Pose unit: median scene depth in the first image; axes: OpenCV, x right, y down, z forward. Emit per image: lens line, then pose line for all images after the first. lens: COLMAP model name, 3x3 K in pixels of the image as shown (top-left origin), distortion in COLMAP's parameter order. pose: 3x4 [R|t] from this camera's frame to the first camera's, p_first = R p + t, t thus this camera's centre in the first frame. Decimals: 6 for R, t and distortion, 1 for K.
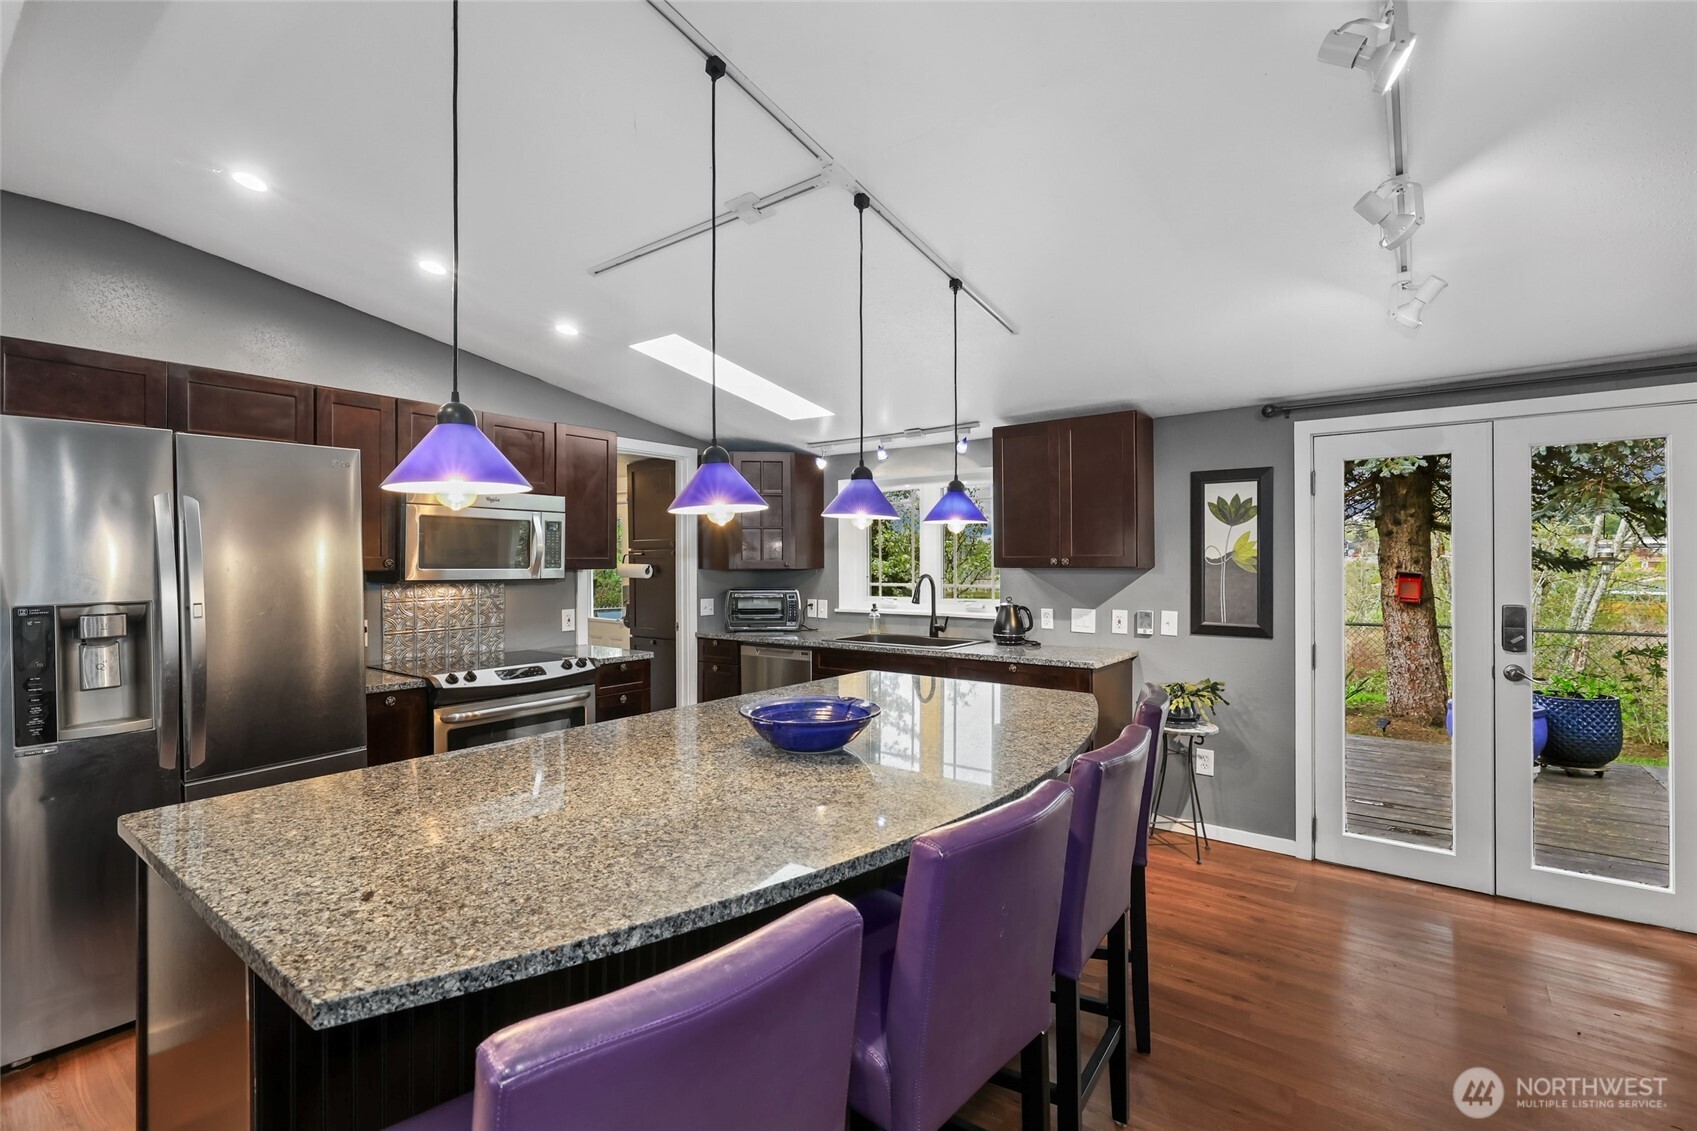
lens RADIAL K [[763.1, 0, 848.2], [0, 763.1, 560.1], [0, 0, 1]] dist [0.000434, -0.000245]
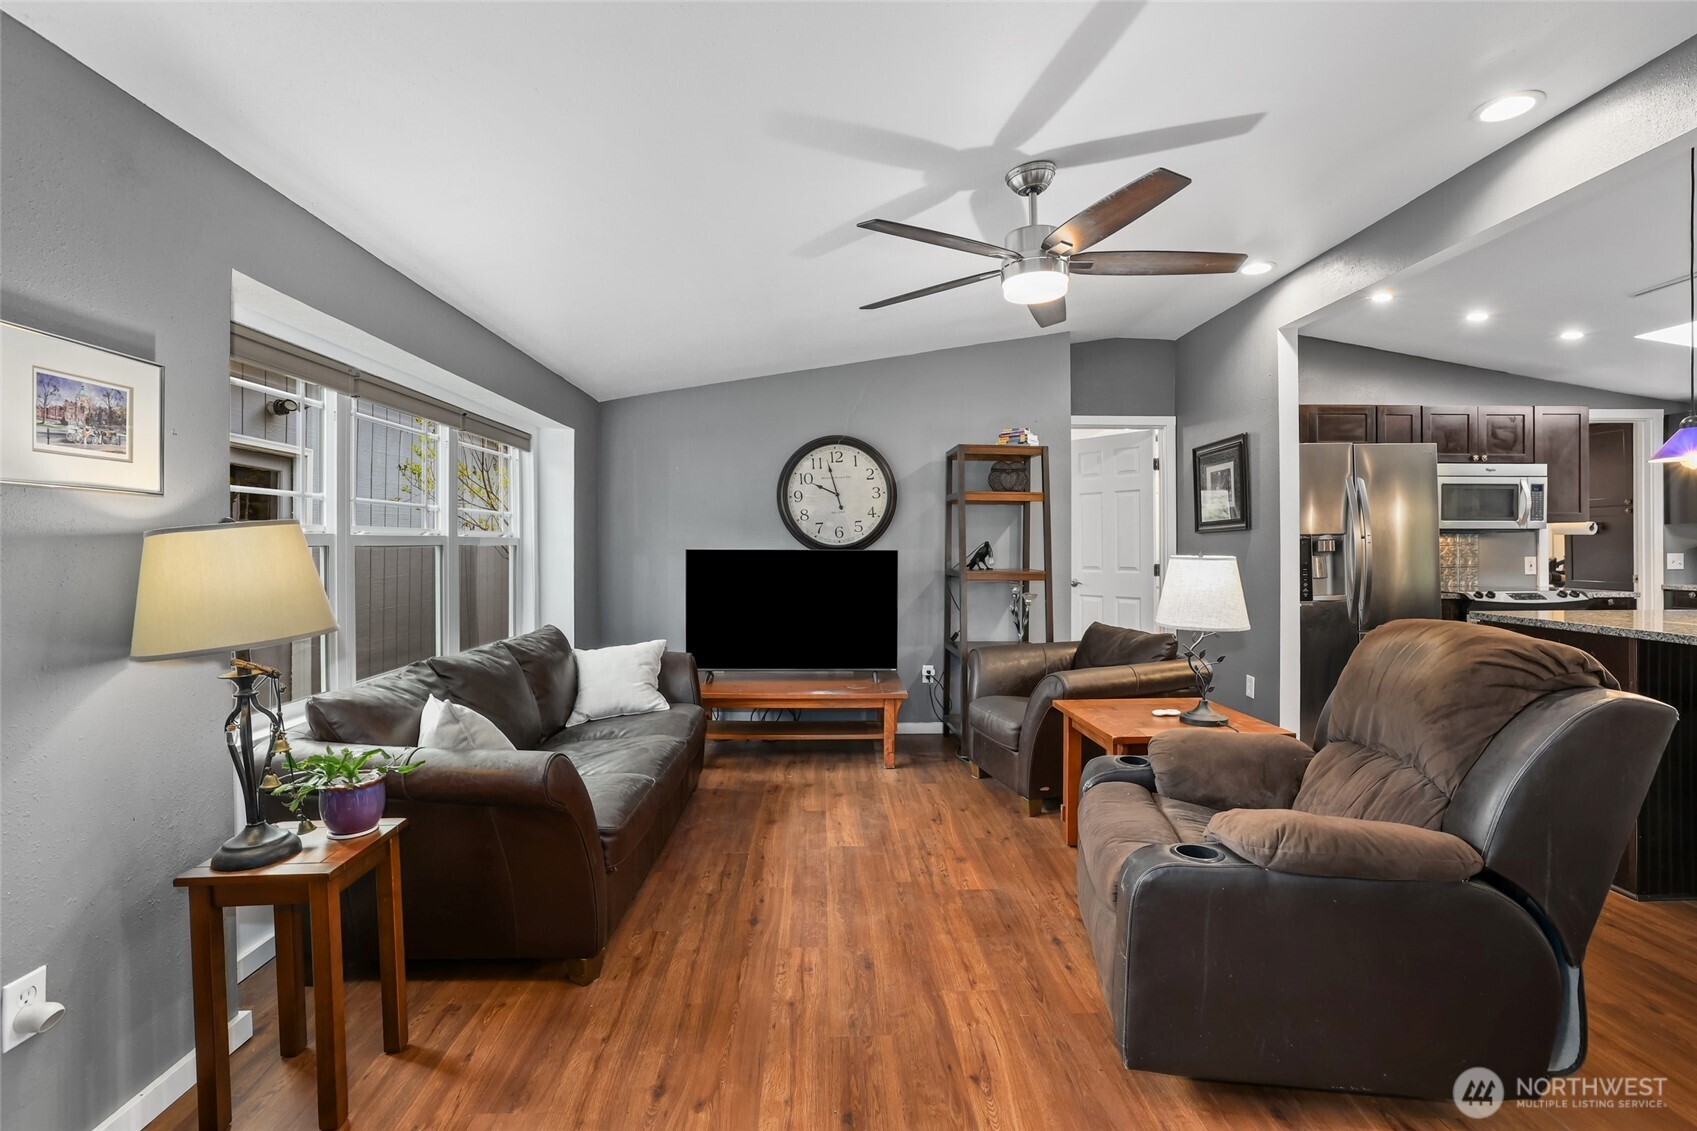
lens RADIAL K [[785.9, 0, 845.9], [0, 785.9, 547.3], [0, 0, 1]] dist [-0.048999, 0.022230]
pose [[0.629388, 0.000935, -0.777091, -0.117685], [0.005063, 0.999973, 0.005305, 0.042256], [0.777075, -0.007273, 0.629366, -0.699954]]
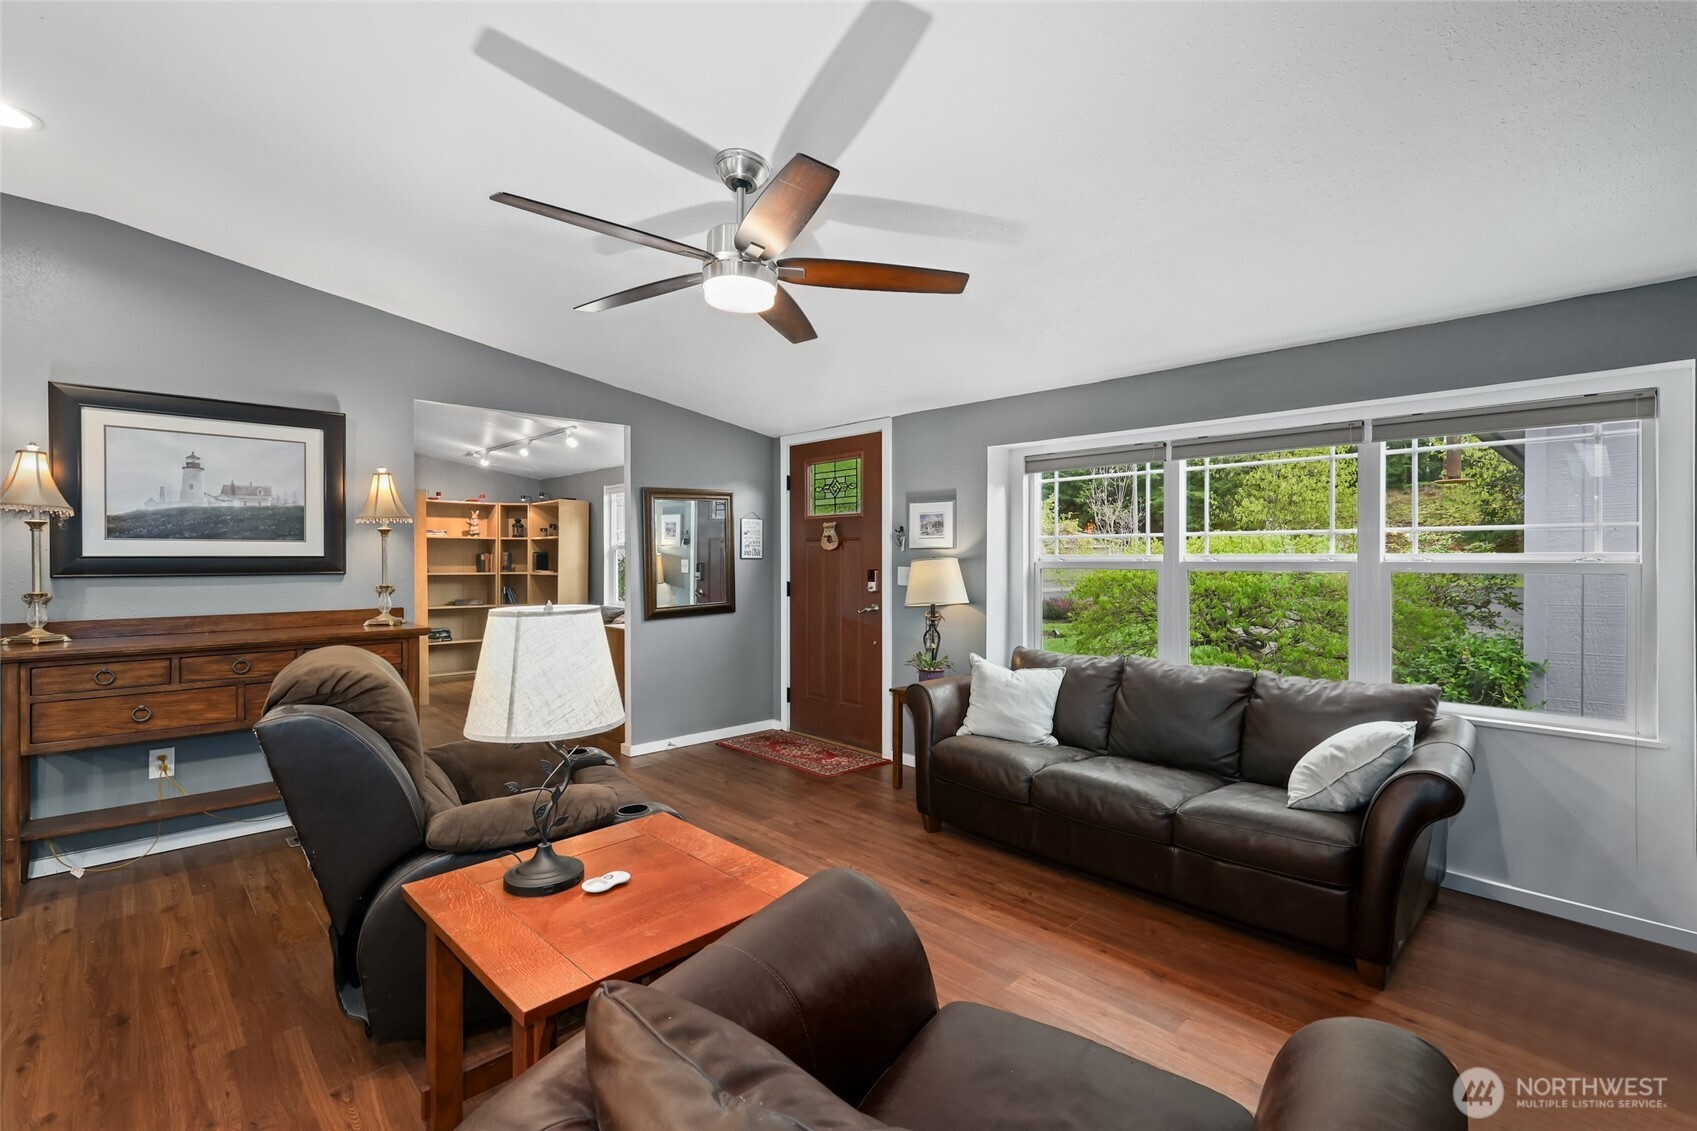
lens RADIAL K [[761.5, 0, 855.1], [0, 761.5, 549.6], [0, 0, 1]] dist [0.002039, 0.000162]
pose [[-0.988622, 0.003351, 0.150381, -0.708825], [0.001592, 0.999929, -0.011817, 0.028002], [-0.150410, -0.011443, -0.988558, 0.413362]]
